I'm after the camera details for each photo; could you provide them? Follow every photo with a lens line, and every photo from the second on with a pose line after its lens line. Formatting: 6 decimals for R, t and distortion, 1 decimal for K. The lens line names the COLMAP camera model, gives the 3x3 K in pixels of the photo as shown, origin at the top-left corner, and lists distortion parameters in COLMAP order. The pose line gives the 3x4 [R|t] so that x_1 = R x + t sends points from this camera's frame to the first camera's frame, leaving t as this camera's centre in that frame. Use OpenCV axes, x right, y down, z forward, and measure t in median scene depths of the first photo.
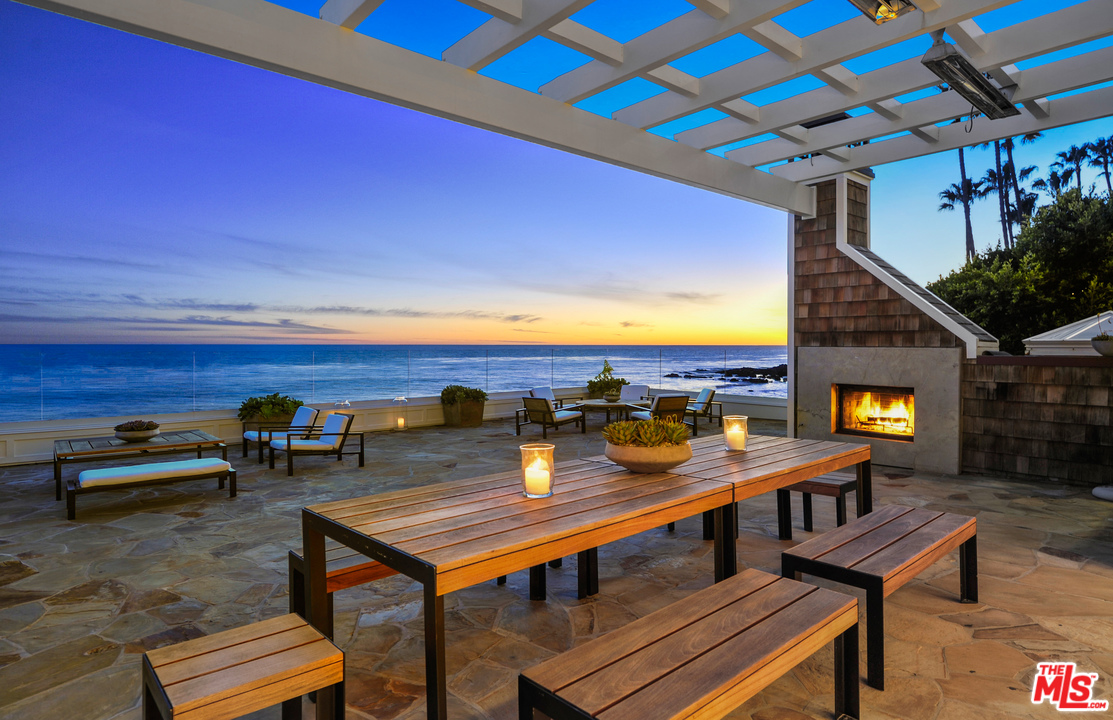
lens RADIAL K [[627.8, 0, 556.5], [0, 627.8, 360.0], [0, 0, 1]] dist [-0.000162, 0.000814]
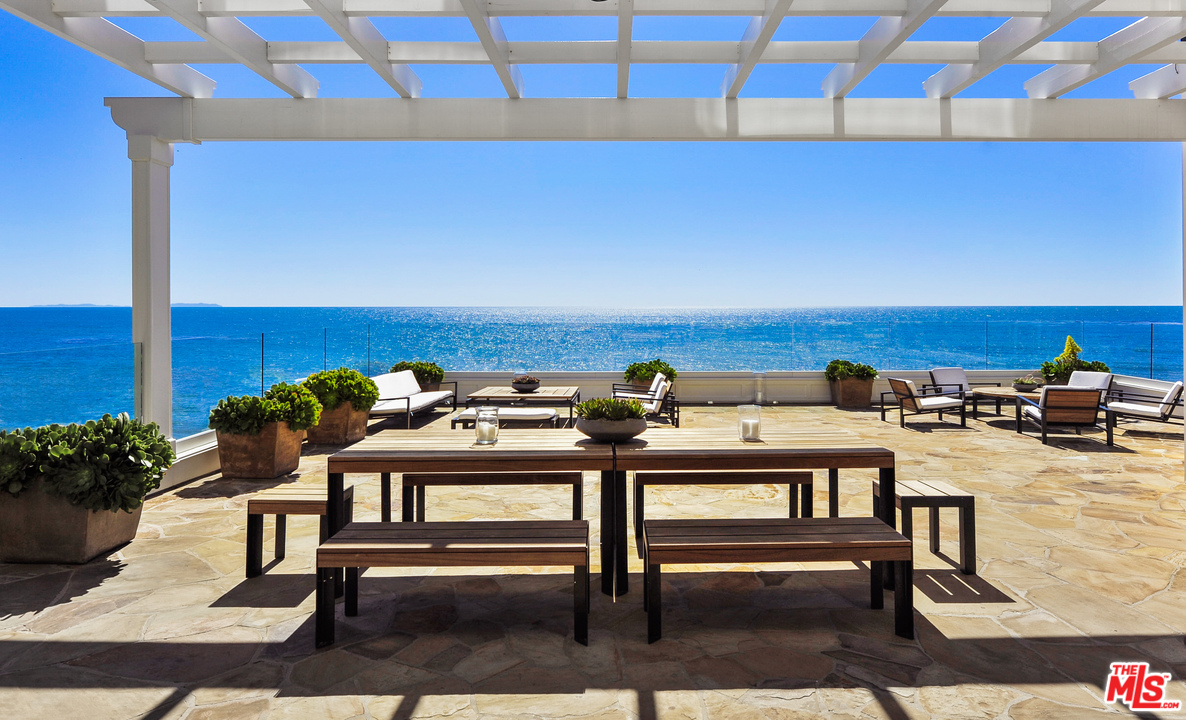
lens RADIAL K [[723.6, 0, 630.0], [0, 723.6, 313.5], [0, 0, 1]] dist [0.000782, 0.000170]
pose [[0.754127, 0.004079, -0.656716, 0.539828], [-0.013019, 0.999877, -0.008740, -0.028148], [0.656600, 0.015141, 0.754087, -0.015339]]
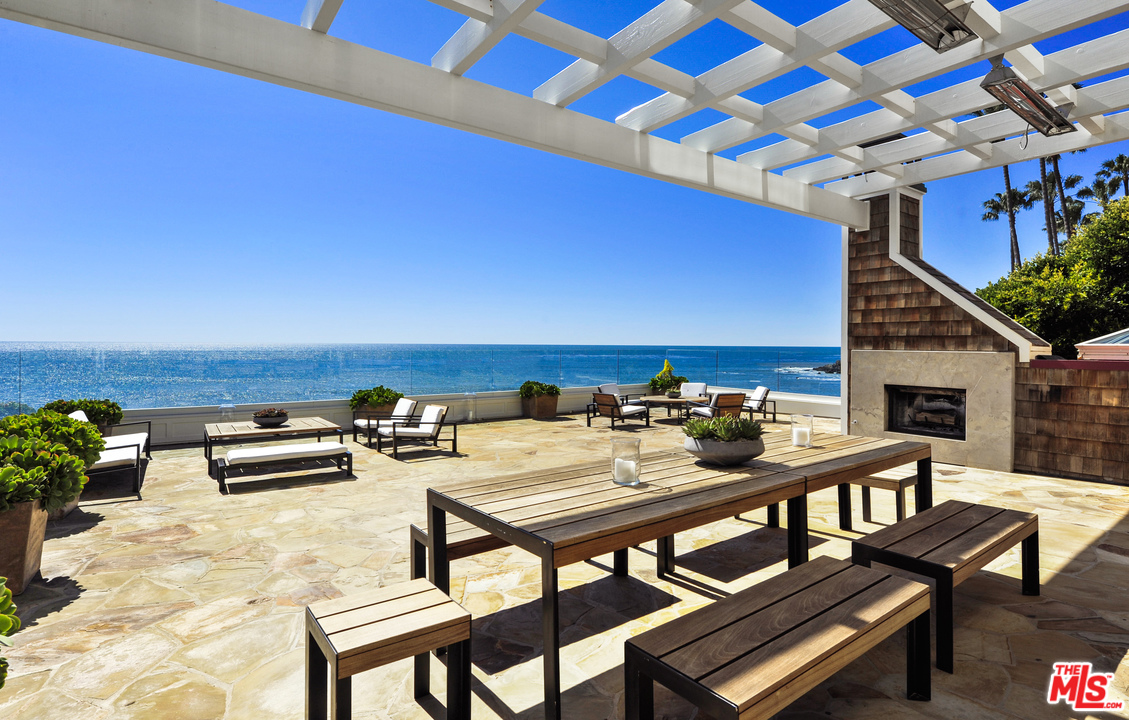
lens RADIAL K [[563.6, 0, 564.2], [0, 563.6, 354.8], [0, 0, 1]] dist [-0.003023, -0.000973]
pose [[0.995863, 0.007094, -0.090587, -0.022882], [-0.007678, 0.999952, -0.006107, -0.003317], [0.090540, 0.006777, 0.995870, -0.009276]]
